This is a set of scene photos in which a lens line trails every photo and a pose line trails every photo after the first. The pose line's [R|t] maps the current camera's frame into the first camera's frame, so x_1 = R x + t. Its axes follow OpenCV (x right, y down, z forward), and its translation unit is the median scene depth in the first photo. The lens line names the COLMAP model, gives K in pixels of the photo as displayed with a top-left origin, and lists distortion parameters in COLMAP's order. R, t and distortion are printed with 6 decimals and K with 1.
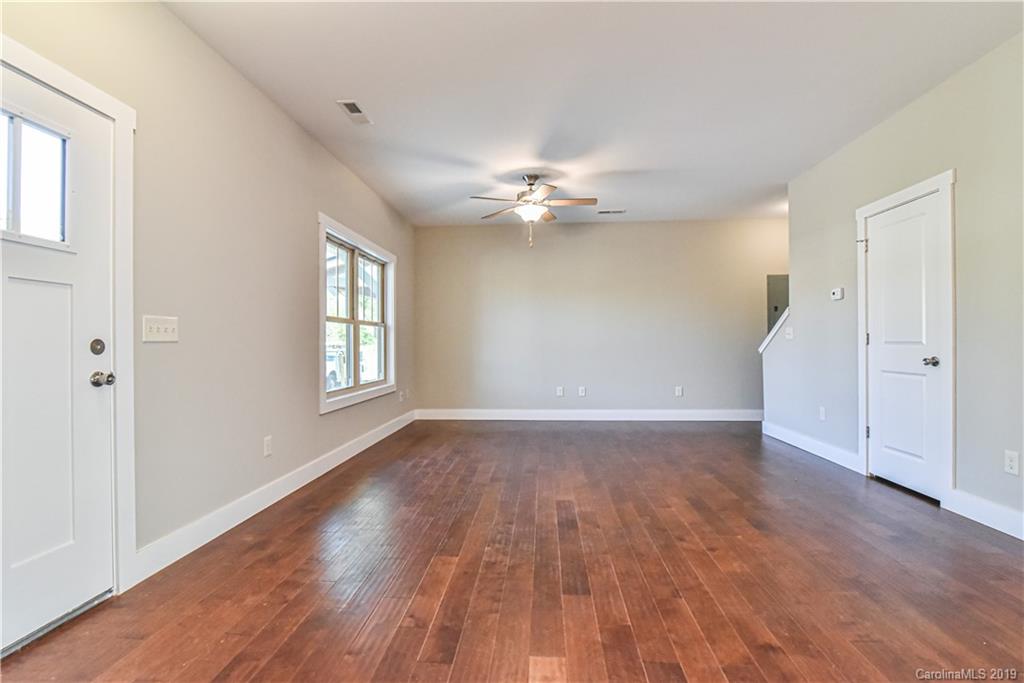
lens RADIAL K [[470.3, 0, 508.7], [0, 470.3, 342.3], [0, 0, 1]] dist [-0.017407, -0.000145]
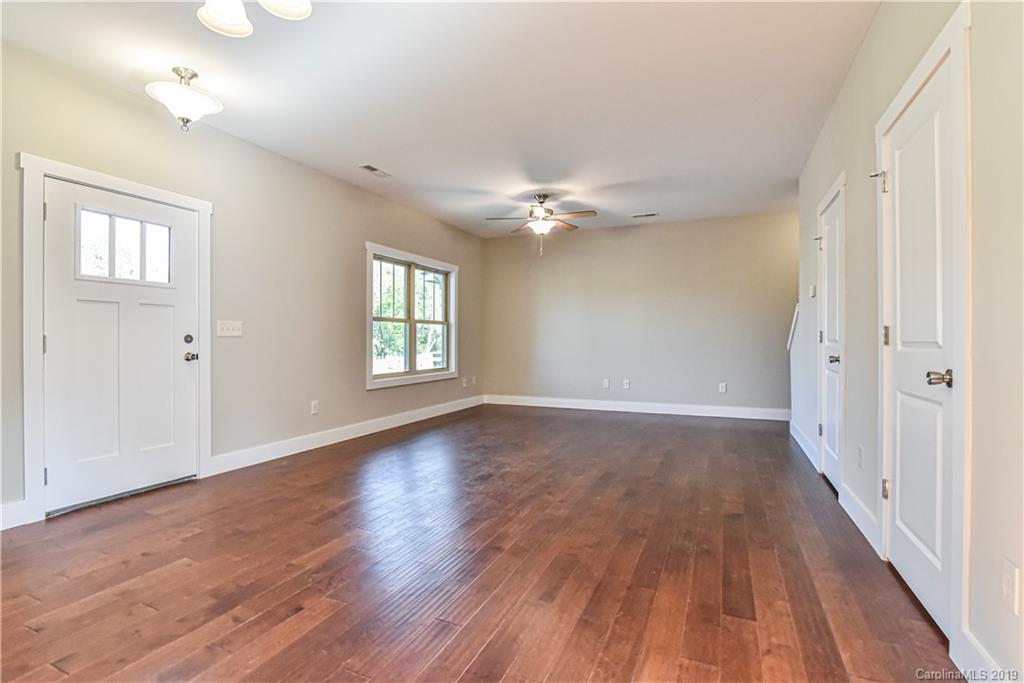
lens RADIAL K [[476.1, 0, 522.8], [0, 476.1, 339.4], [0, 0, 1]] dist [-0.017907, -0.000092]
pose [[0.947005, 0.007439, -0.321132, 0.526876], [-0.006062, 0.999968, 0.005286, -0.003389], [0.321161, -0.003060, 0.947020, -0.182429]]
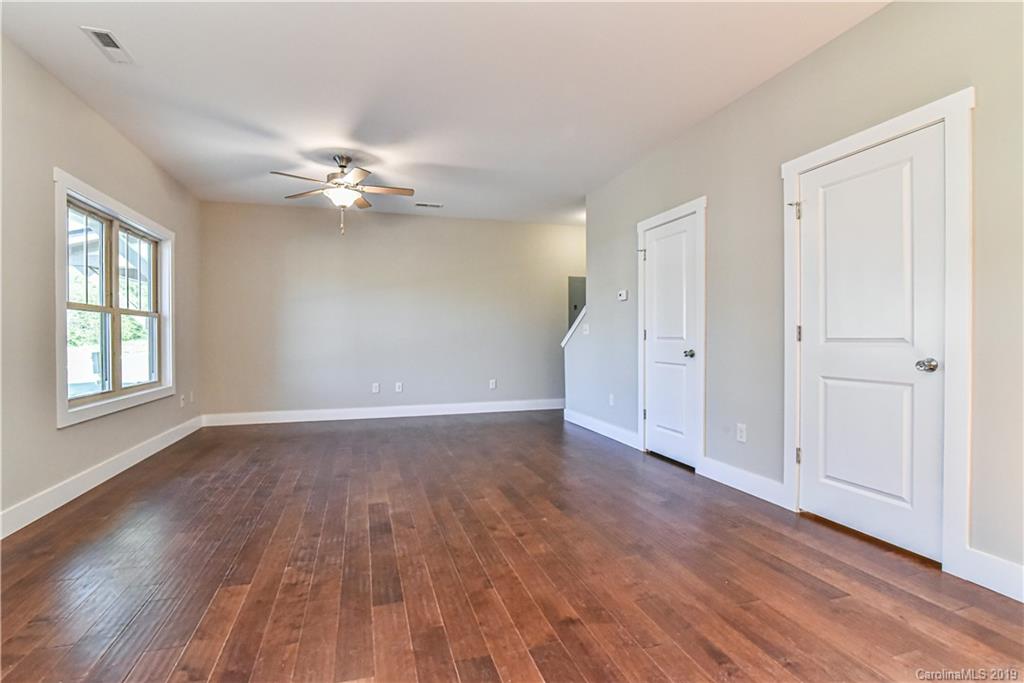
lens RADIAL K [[471.7, 0, 501.3], [0, 471.7, 342.2], [0, 0, 1]] dist [-0.018470, 0.000004]
pose [[0.934514, -0.000748, 0.355924, 0.013199], [-0.003228, 0.999939, 0.010578, 0.000319], [-0.355911, -0.011034, 0.934455, 0.023627]]
